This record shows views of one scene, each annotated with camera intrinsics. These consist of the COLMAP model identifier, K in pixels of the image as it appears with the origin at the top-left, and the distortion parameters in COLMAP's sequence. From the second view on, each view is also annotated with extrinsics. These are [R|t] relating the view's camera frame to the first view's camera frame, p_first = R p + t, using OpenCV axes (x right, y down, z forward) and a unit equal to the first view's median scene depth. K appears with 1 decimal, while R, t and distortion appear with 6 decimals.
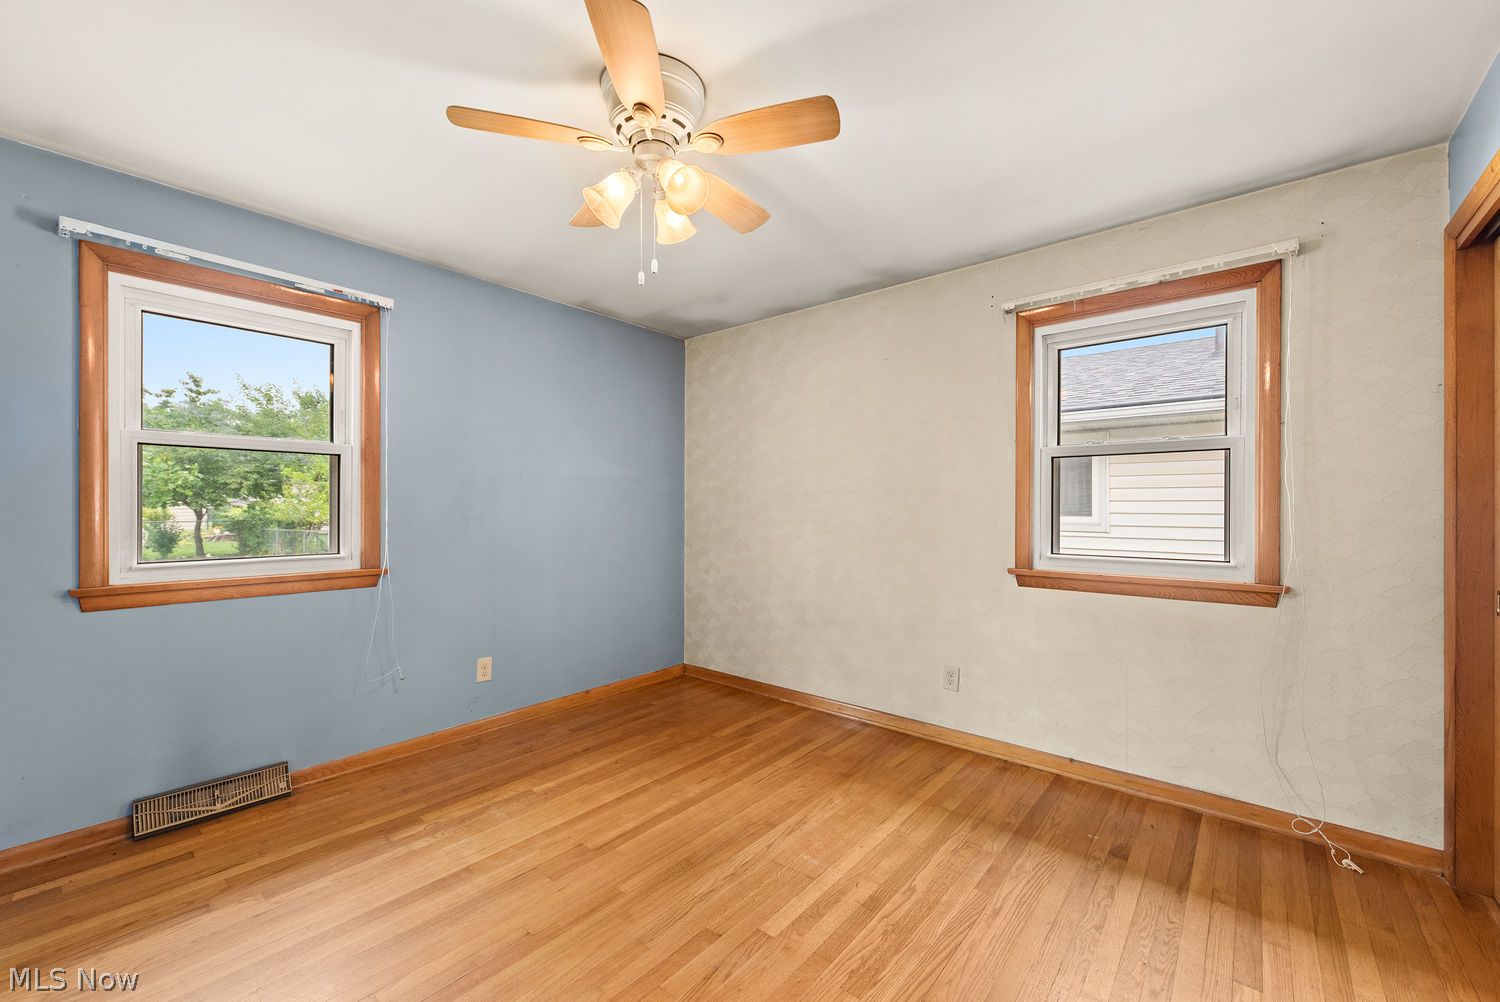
lens RADIAL K [[593.5, 0, 749.4], [0, 593.5, 503.8], [0, 0, 1]] dist [-0.000726, -0.000467]
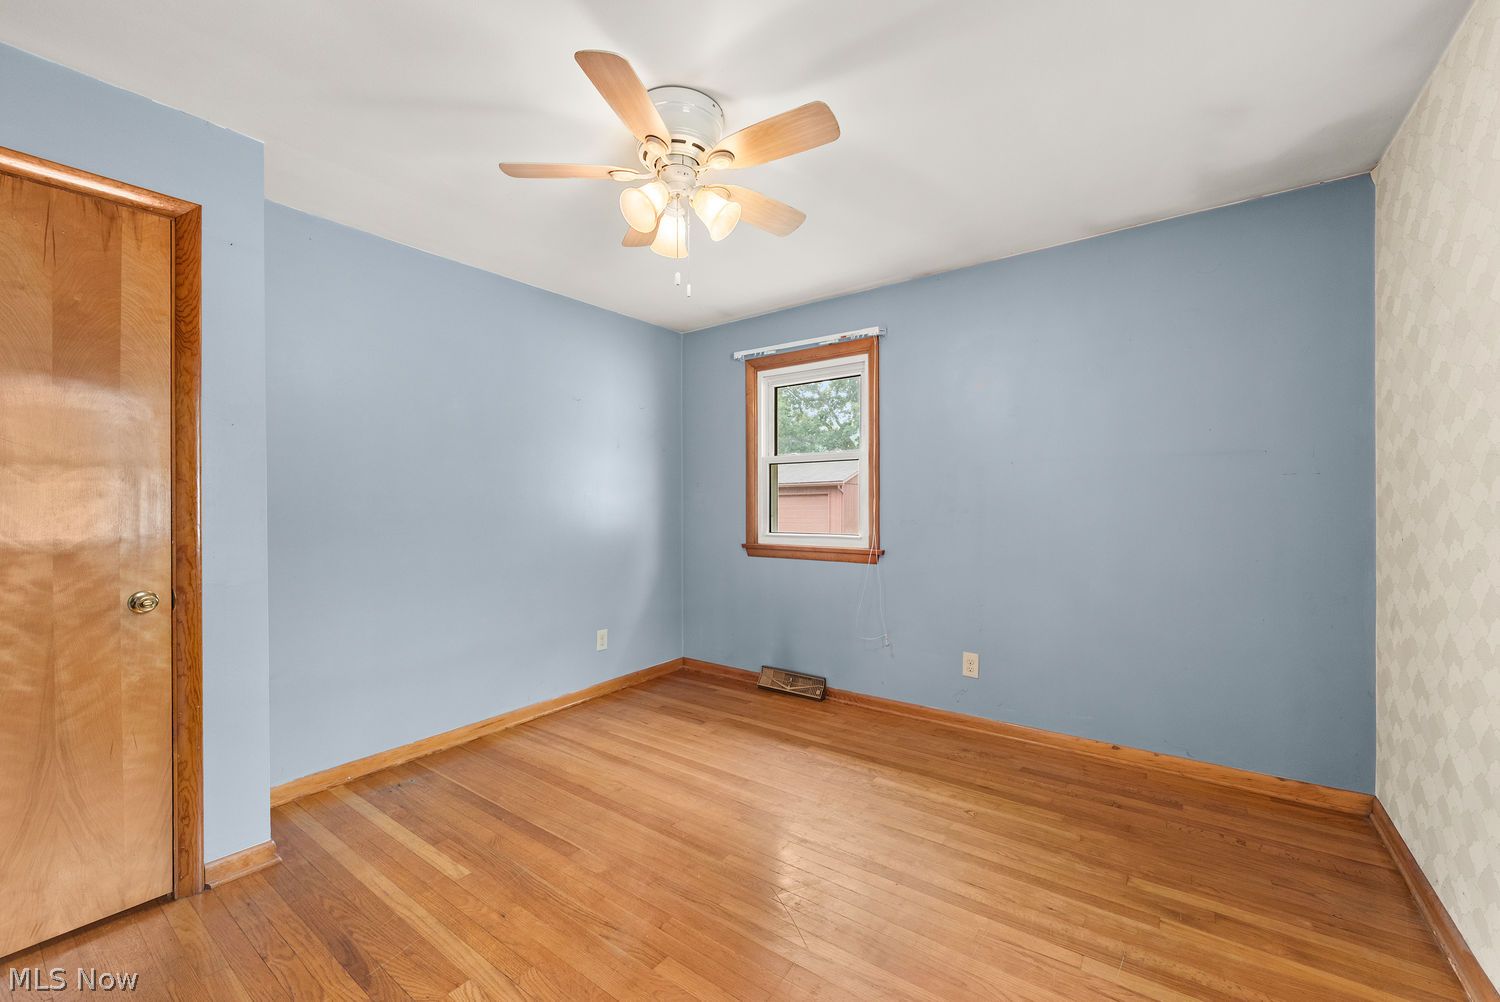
lens RADIAL K [[593.5, 0, 749.4], [0, 593.5, 503.8], [0, 0, 1]] dist [-0.000726, -0.000467]
pose [[0.072592, 0.002224, -0.997359, 0.582661], [0.009704, 0.999949, 0.002936, 0.007888], [0.997315, -0.009892, 0.072567, 0.661800]]
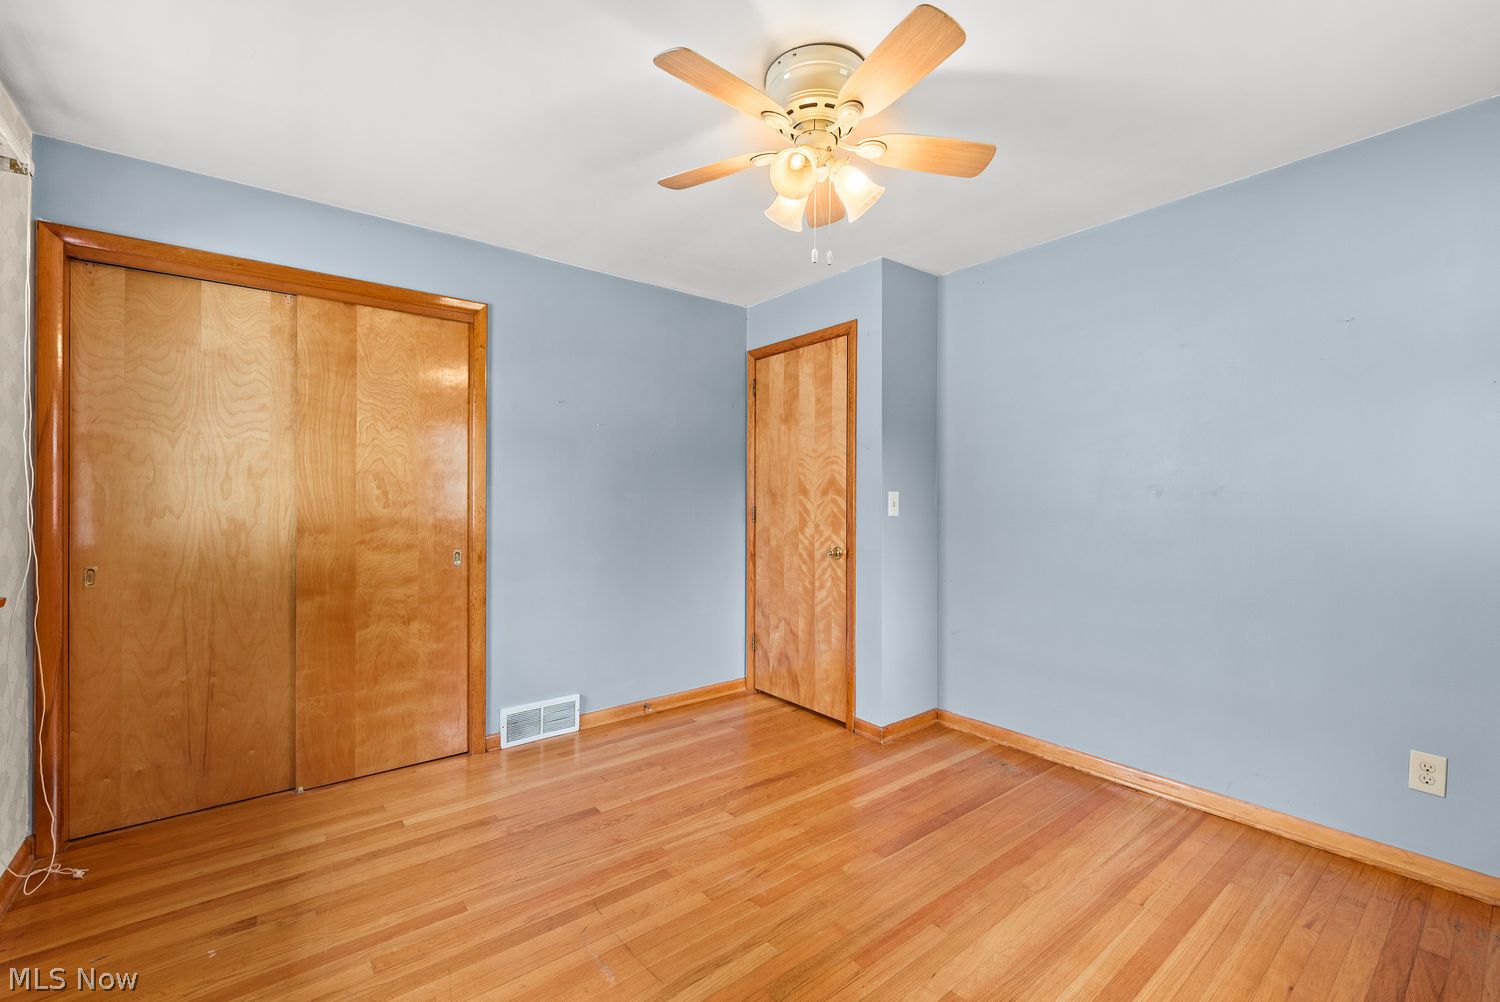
lens RADIAL K [[632.8, 0, 750.0], [0, 632.8, 501.0], [0, 0, 1]] dist [0.001059, -0.000143]
pose [[-0.981621, -0.004062, 0.190800, -0.161017], [-0.004026, 0.999992, 0.000576, 0.007254], [-0.190800, -0.000202, -0.981629, 1.290349]]
